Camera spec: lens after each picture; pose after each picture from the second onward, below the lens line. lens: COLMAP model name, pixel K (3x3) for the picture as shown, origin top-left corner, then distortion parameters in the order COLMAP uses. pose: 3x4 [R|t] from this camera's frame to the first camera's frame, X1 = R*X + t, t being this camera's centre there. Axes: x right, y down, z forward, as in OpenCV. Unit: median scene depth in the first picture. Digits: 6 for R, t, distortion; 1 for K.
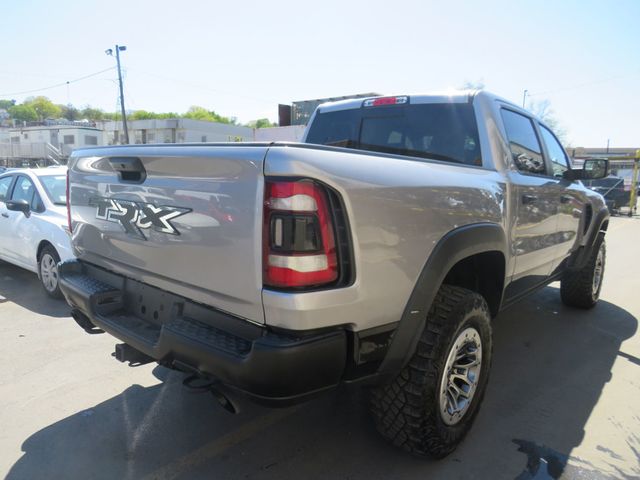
lens RADIAL K [[453.4, 0, 319.9], [0, 453.4, 241.7], [0, 0, 1]] dist [-0.048149, 0.008053]
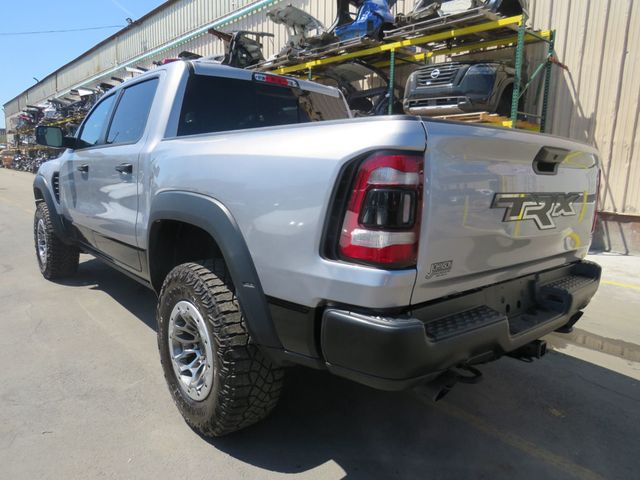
lens RADIAL K [[453.4, 0, 317.8], [0, 453.4, 236.8], [0, 0, 1]] dist [-0.048149, 0.008053]
pose [[0.165232, -0.174163, 0.970755, -1.348335], [0.115829, 0.980900, 0.156268, -0.190191], [-0.979429, 0.086621, 0.182250, 1.210749]]
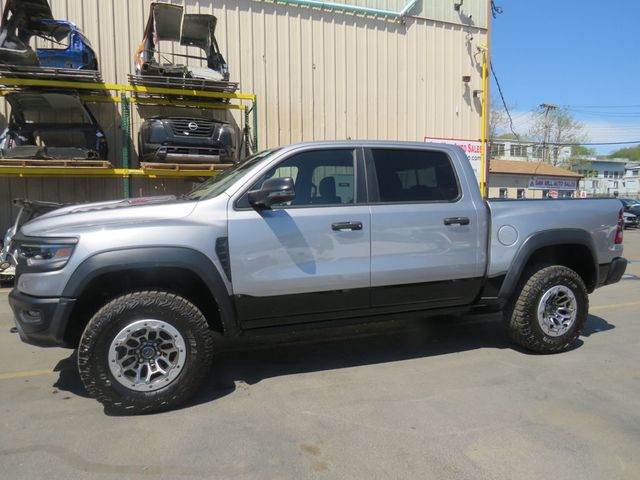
lens RADIAL K [[453.4, 0, 317.4], [0, 453.4, 240.6], [0, 0, 1]] dist [-0.048149, 0.008053]
pose [[-0.870912, -0.050042, 0.488884, -0.375999], [0.060515, 0.976311, 0.207739, -0.597528], [-0.487699, 0.210508, -0.847252, 4.093359]]
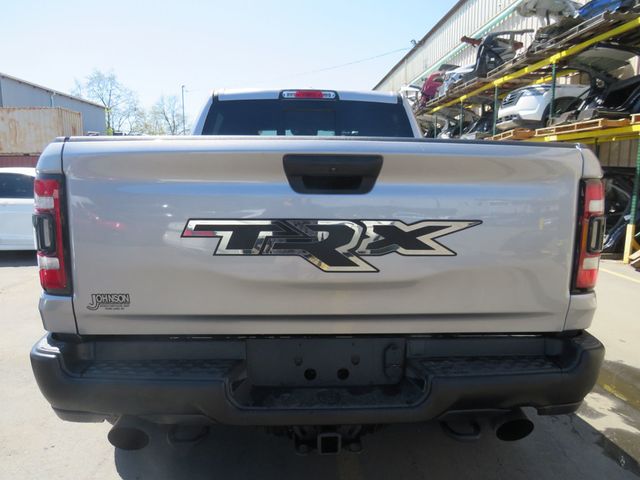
lens RADIAL K [[453.4, 0, 316.3], [0, 453.4, 245.0], [0, 0, 1]] dist [-0.048149, 0.008053]
pose [[0.733205, -0.132898, 0.666895, -0.825007], [0.118440, 0.990684, 0.067206, -0.093292], [-0.669614, 0.029711, 0.742115, 0.467139]]
